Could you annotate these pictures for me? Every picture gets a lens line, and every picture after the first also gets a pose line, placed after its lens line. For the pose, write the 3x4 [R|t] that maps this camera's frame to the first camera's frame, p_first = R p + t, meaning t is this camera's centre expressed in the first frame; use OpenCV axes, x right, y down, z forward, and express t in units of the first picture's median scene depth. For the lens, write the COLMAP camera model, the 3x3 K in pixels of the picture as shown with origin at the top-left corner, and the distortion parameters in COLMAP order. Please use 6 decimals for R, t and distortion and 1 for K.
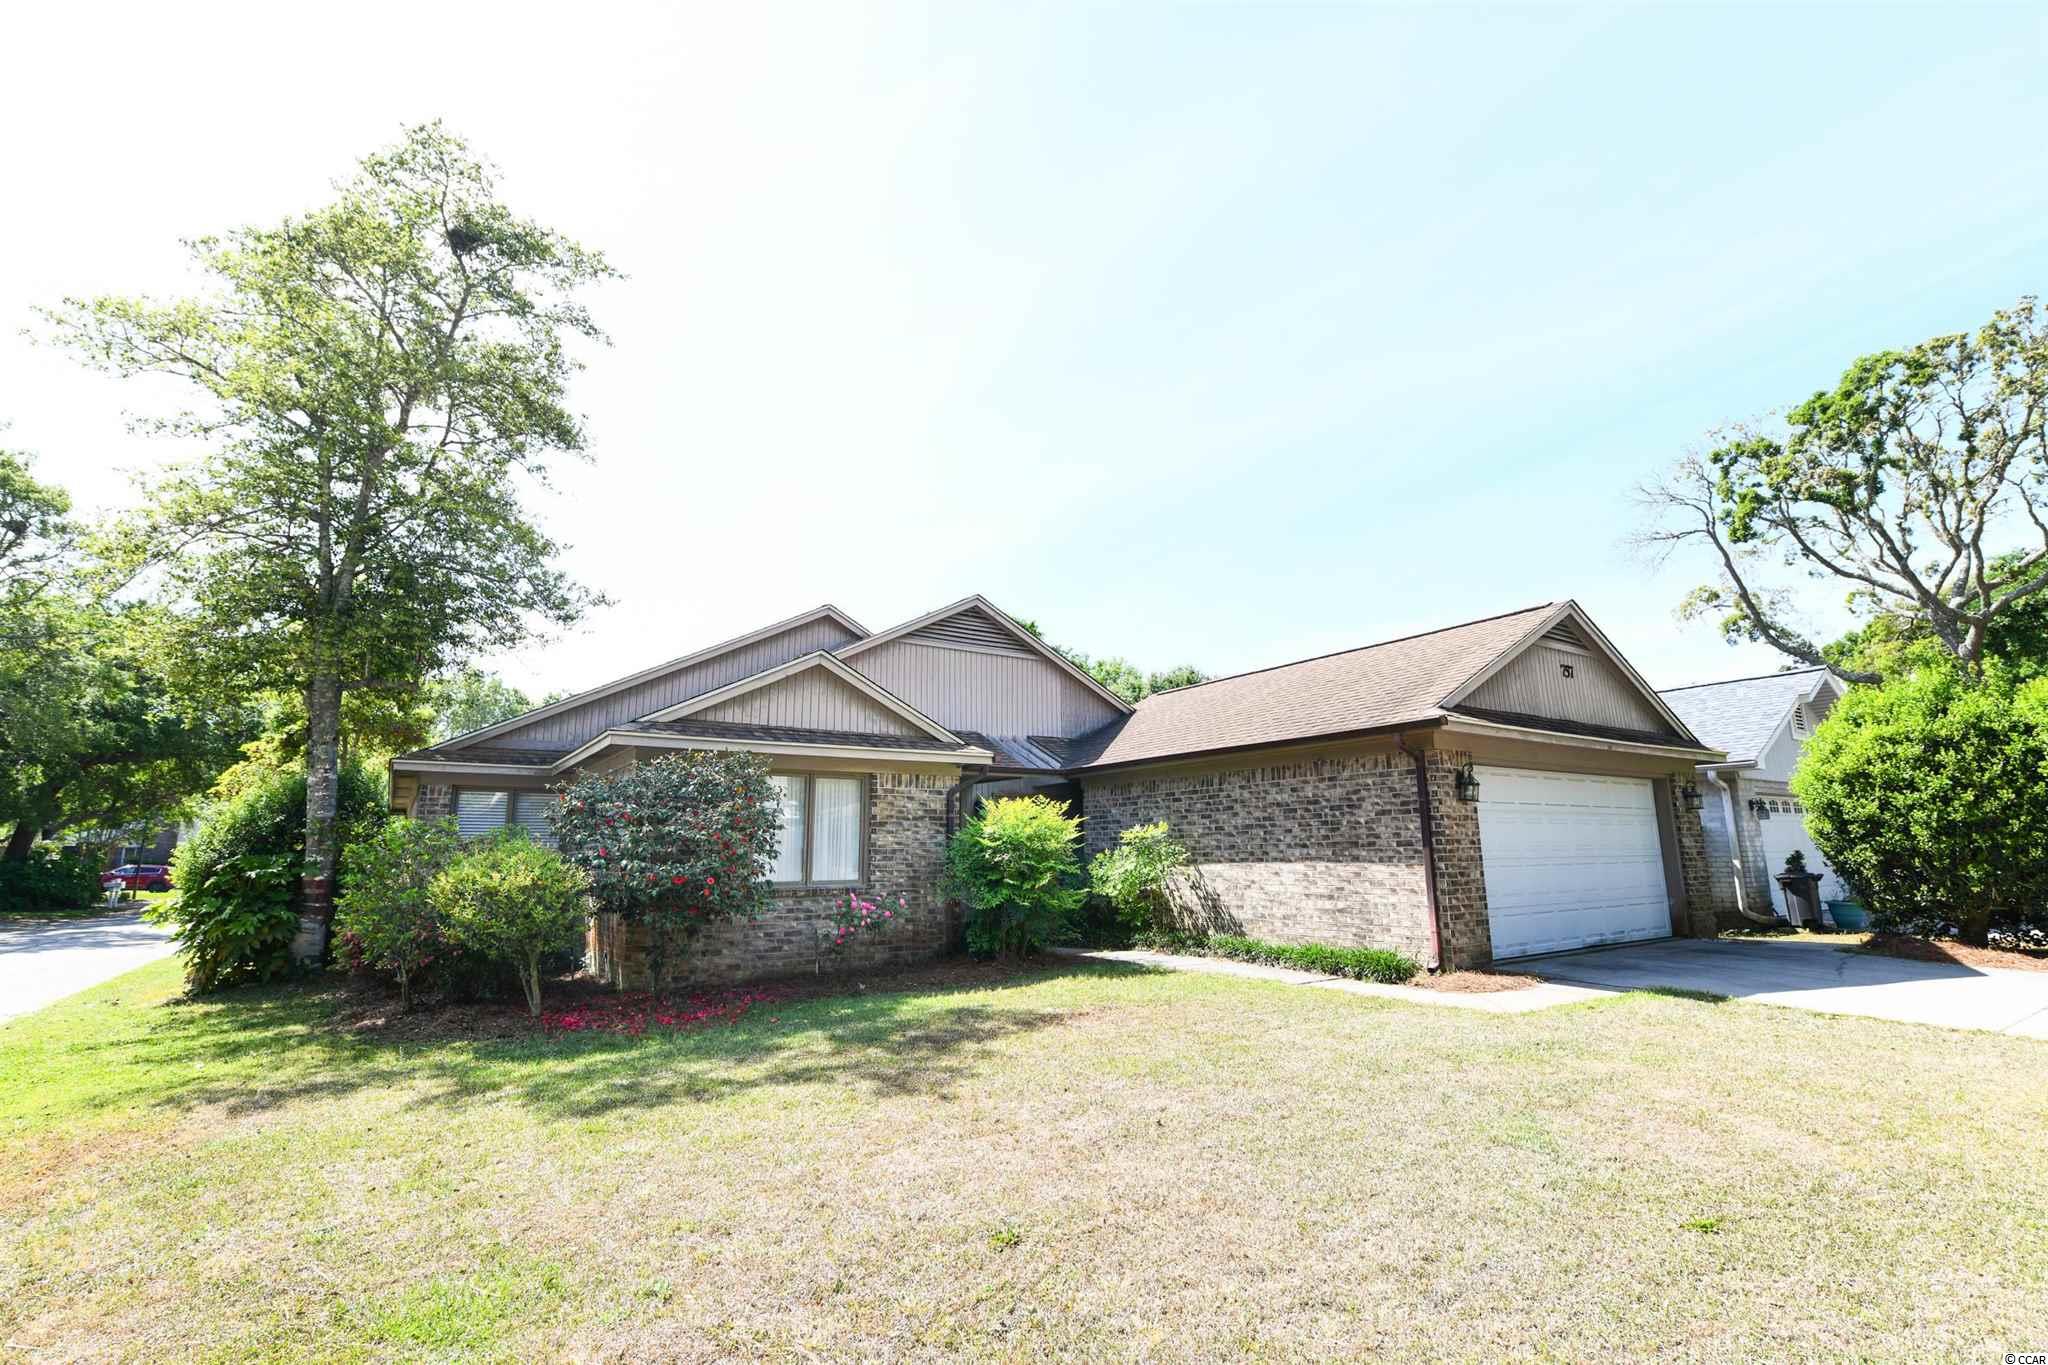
lens RADIAL K [[928.2, 0, 1024.0], [0, 928.2, 682.5], [0, 0, 1]] dist [0.000161, 0.000028]
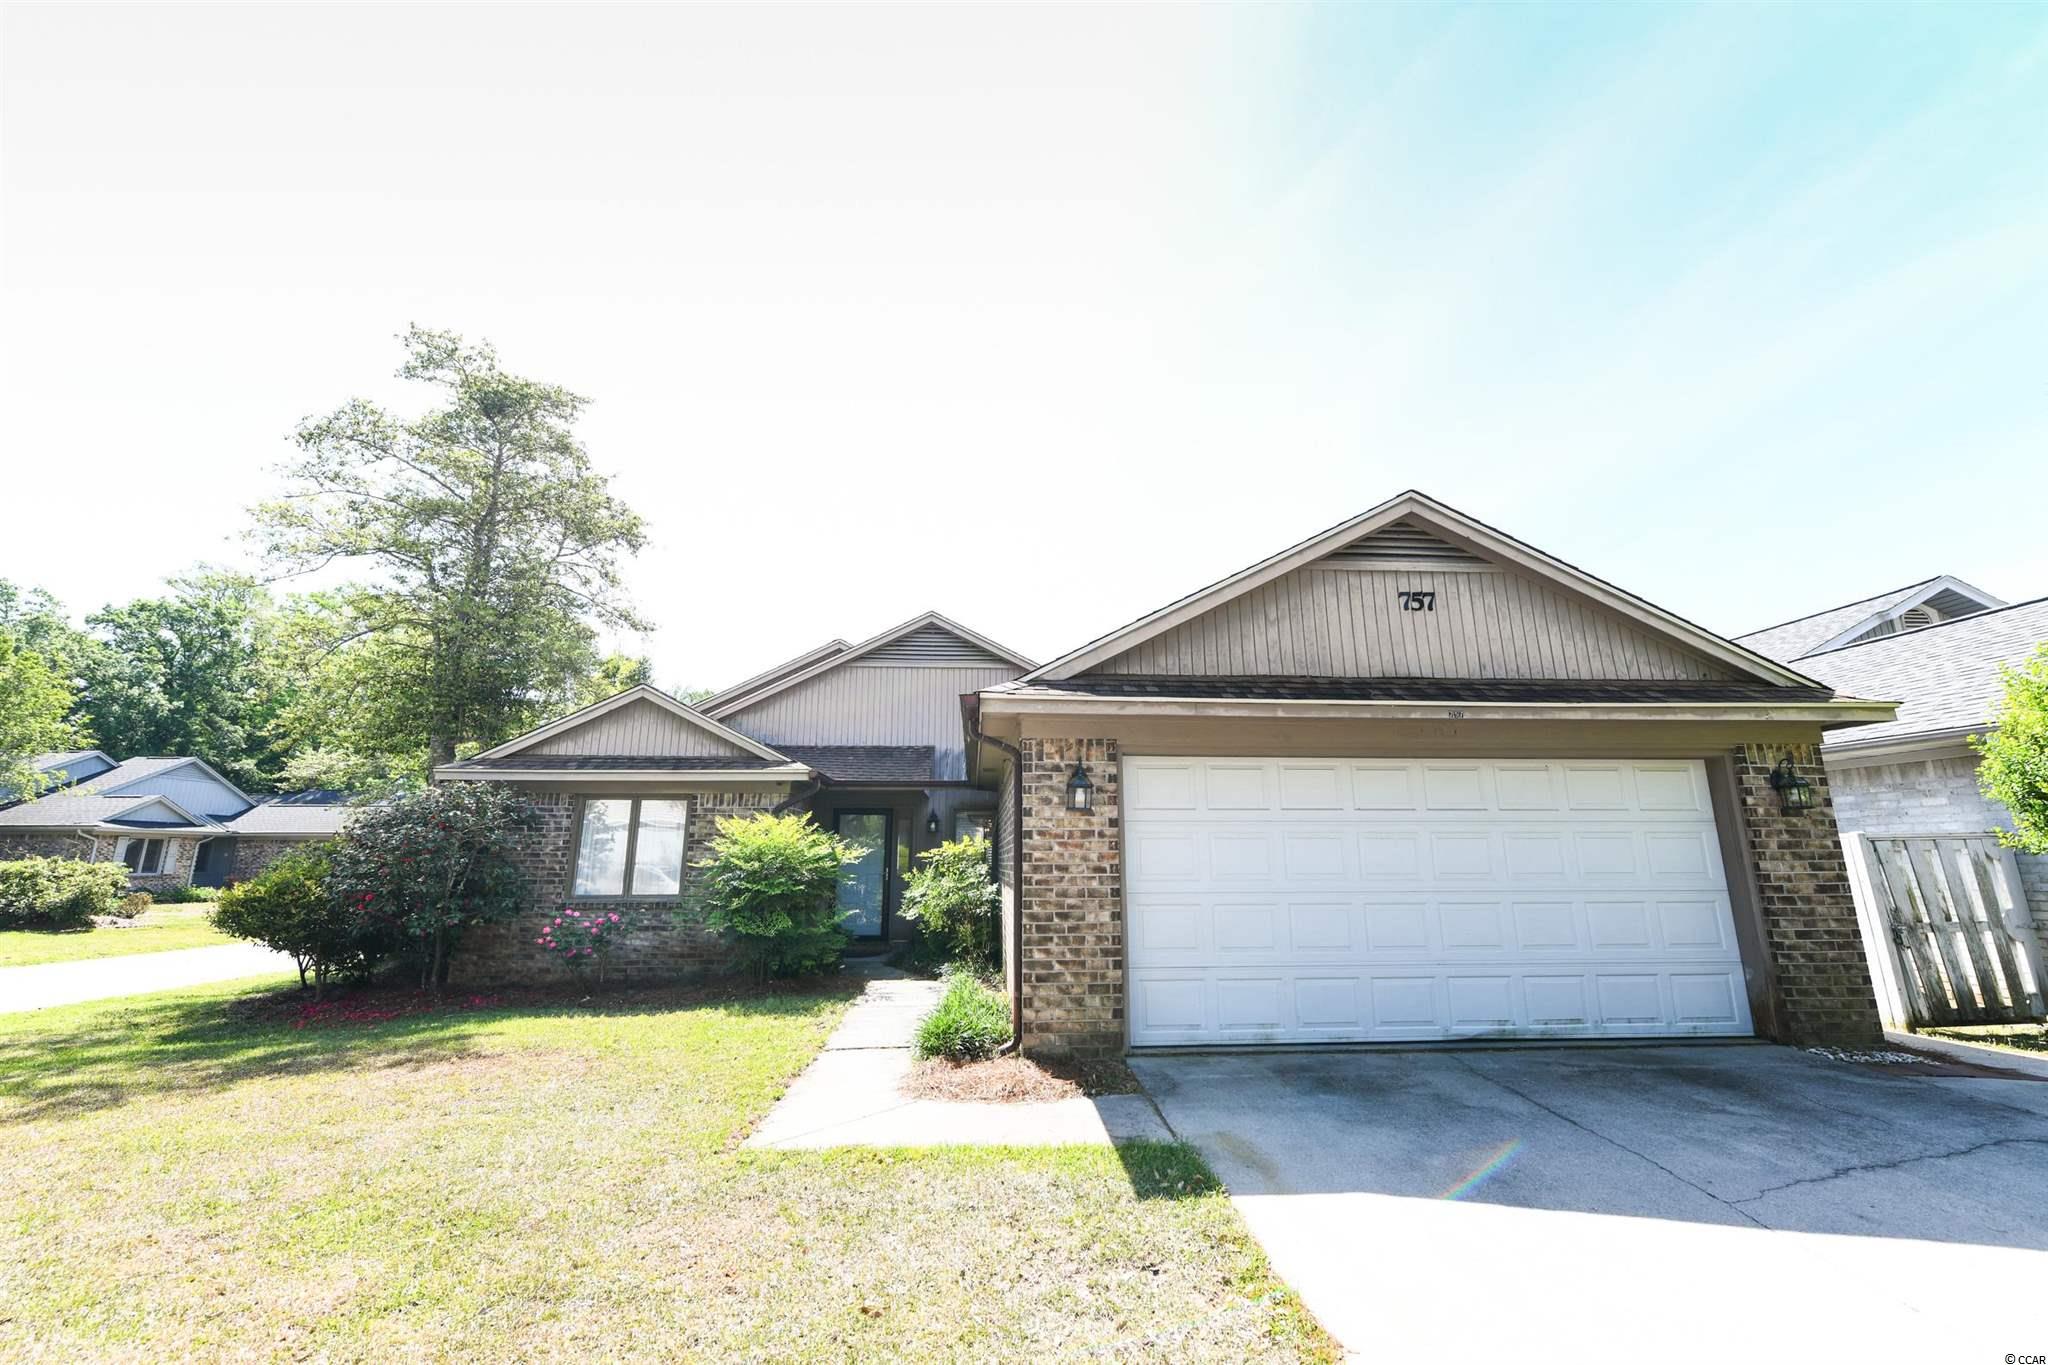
lens RADIAL K [[807.5, 0, 1024.0], [0, 807.5, 682.5], [0, 0, 1]] dist [0.008301, 0.000037]
pose [[0.862501, -0.100024, -0.496073, 0.653110], [0.086155, 0.994984, -0.050826, 0.051667], [0.498668, 0.001098, 0.866792, 0.392209]]
